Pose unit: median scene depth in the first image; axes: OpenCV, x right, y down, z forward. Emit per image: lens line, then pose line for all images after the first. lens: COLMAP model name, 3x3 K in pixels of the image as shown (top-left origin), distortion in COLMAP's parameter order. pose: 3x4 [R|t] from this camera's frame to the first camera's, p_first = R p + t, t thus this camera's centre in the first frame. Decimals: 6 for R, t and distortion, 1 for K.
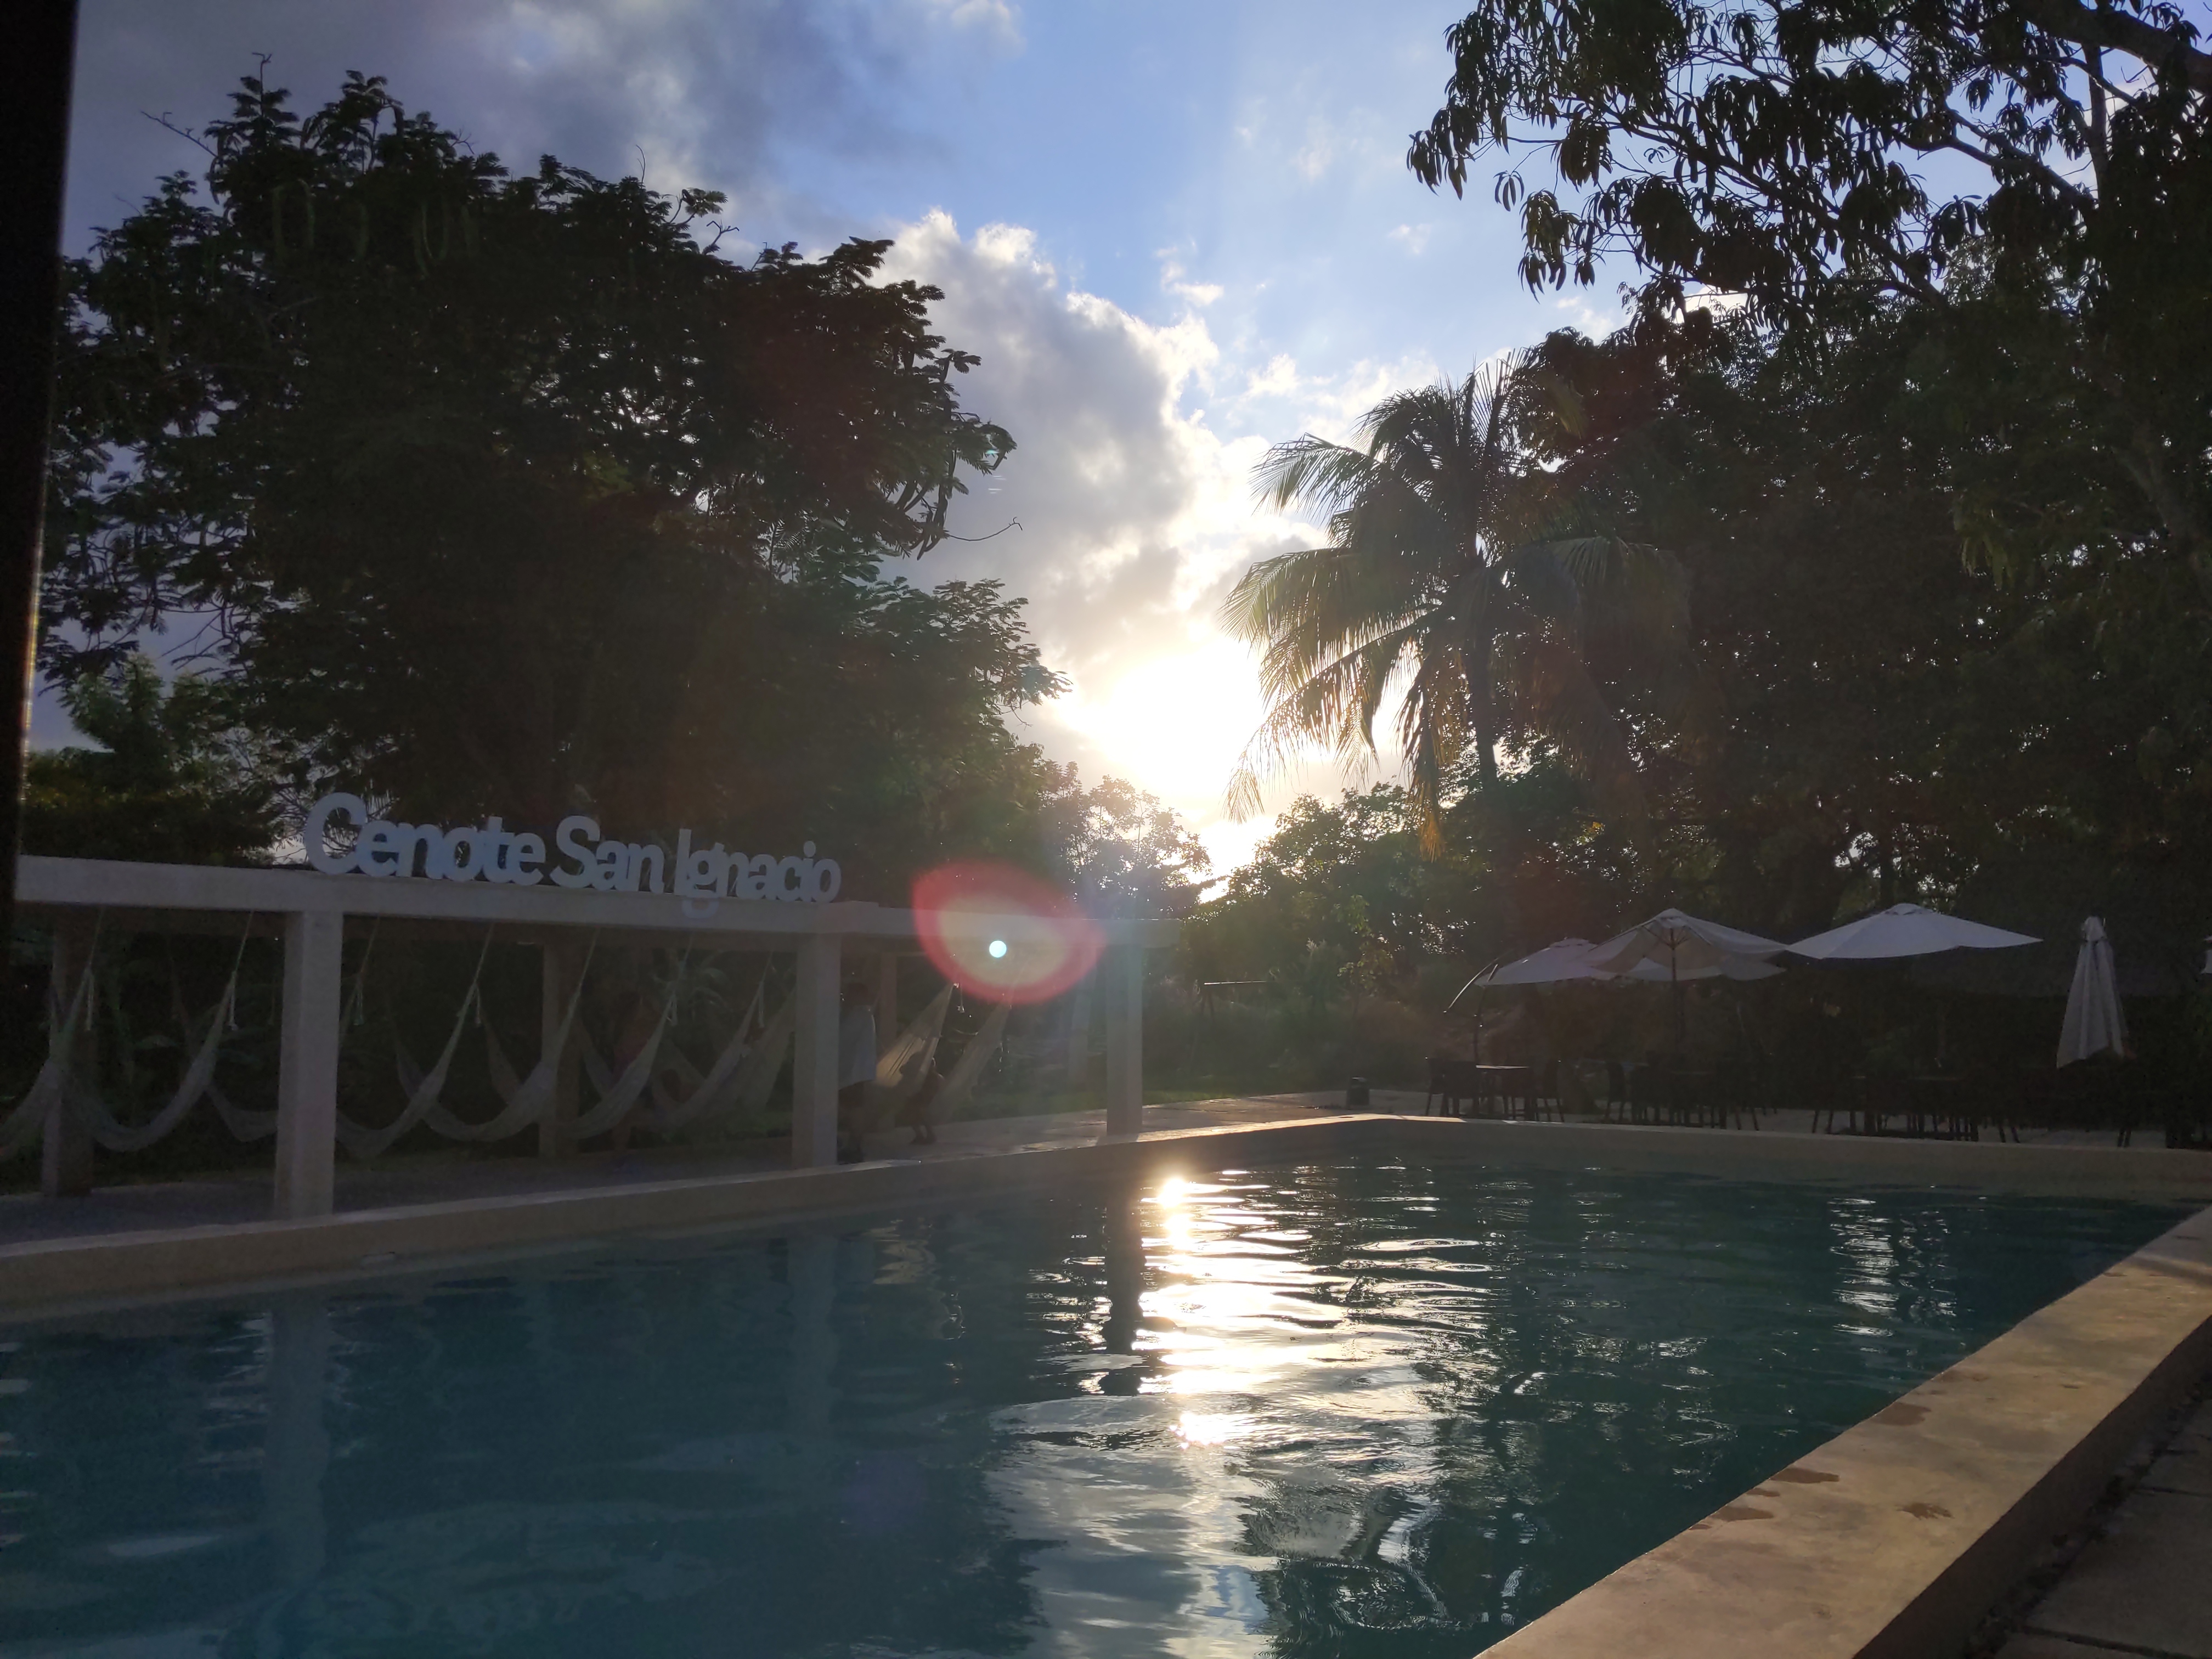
lens RADIAL K [[1694.3, 0, 1106.0], [0, 1694.3, 829.5], [0, 0, 1]] dist [0.055257, -0.091297]
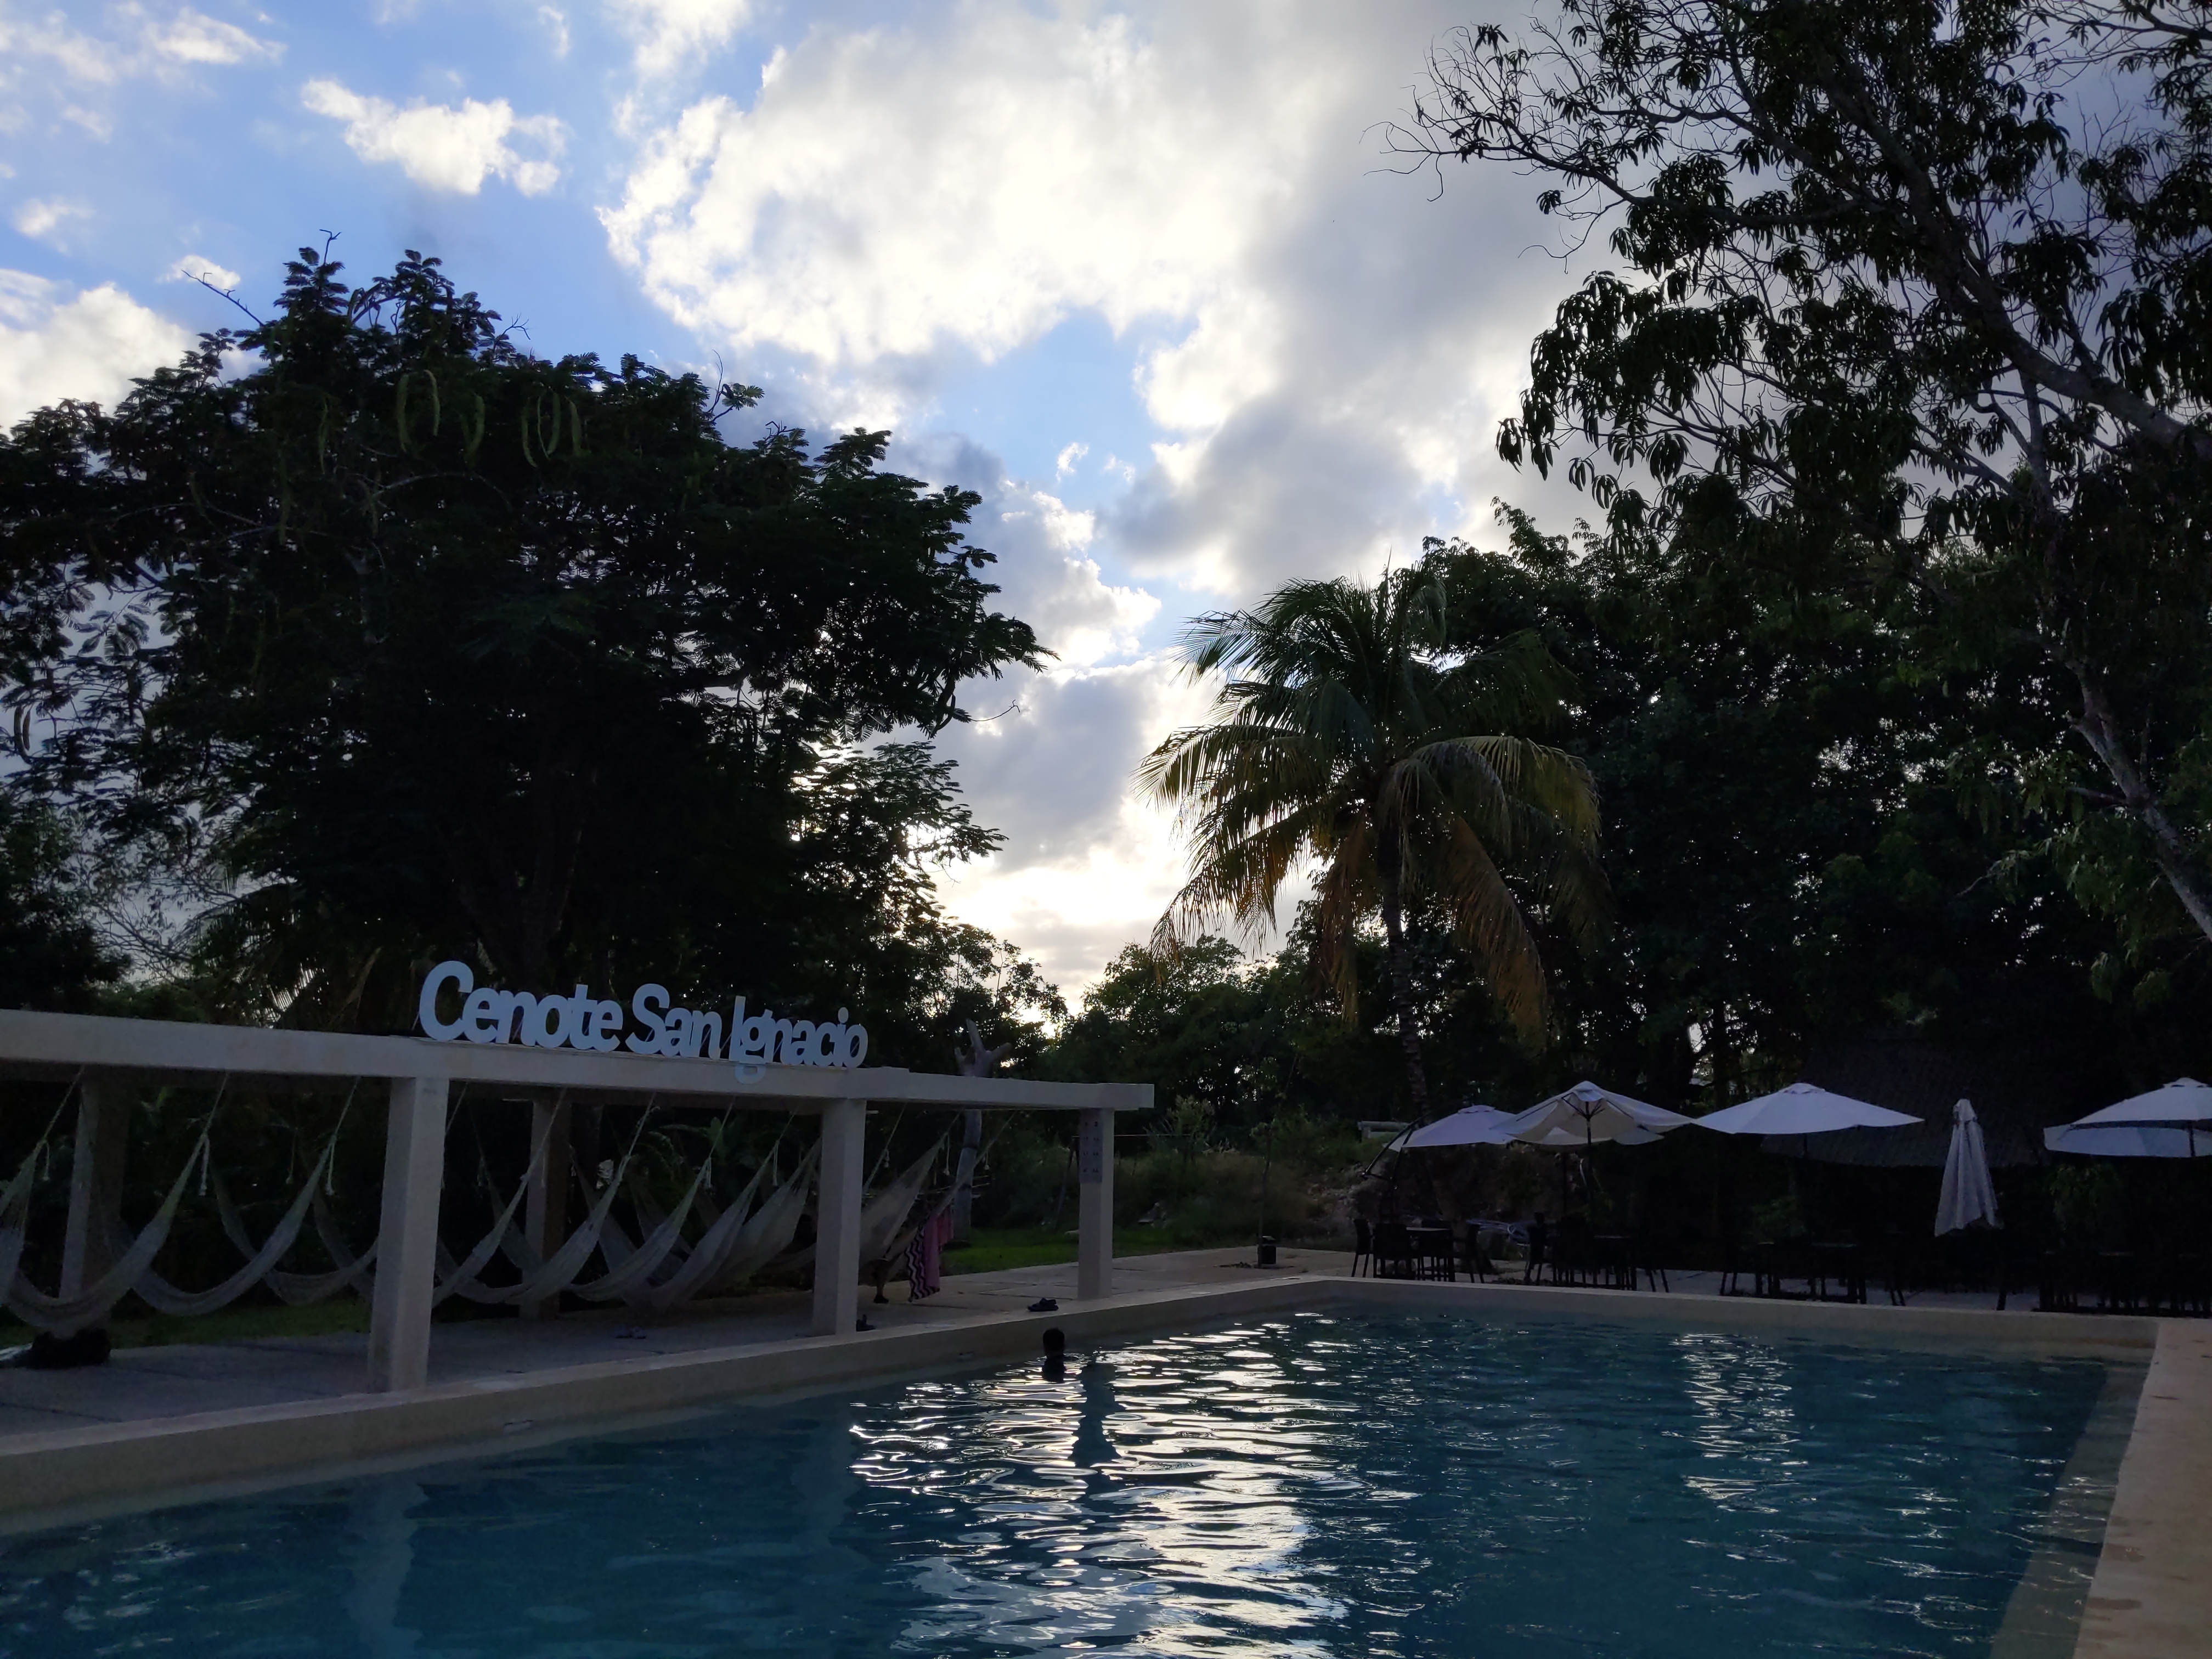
lens RADIAL K [[1680.2, 0, 1096.0], [0, 1680.2, 845.6], [0, 0, 1]] dist [0.096833, -0.187300]
pose [[0.991682, 0.035501, 0.123720, -0.148469], [-0.026511, 0.996938, -0.073568, -0.020122], [-0.125953, 0.069677, 0.989586, -0.050741]]
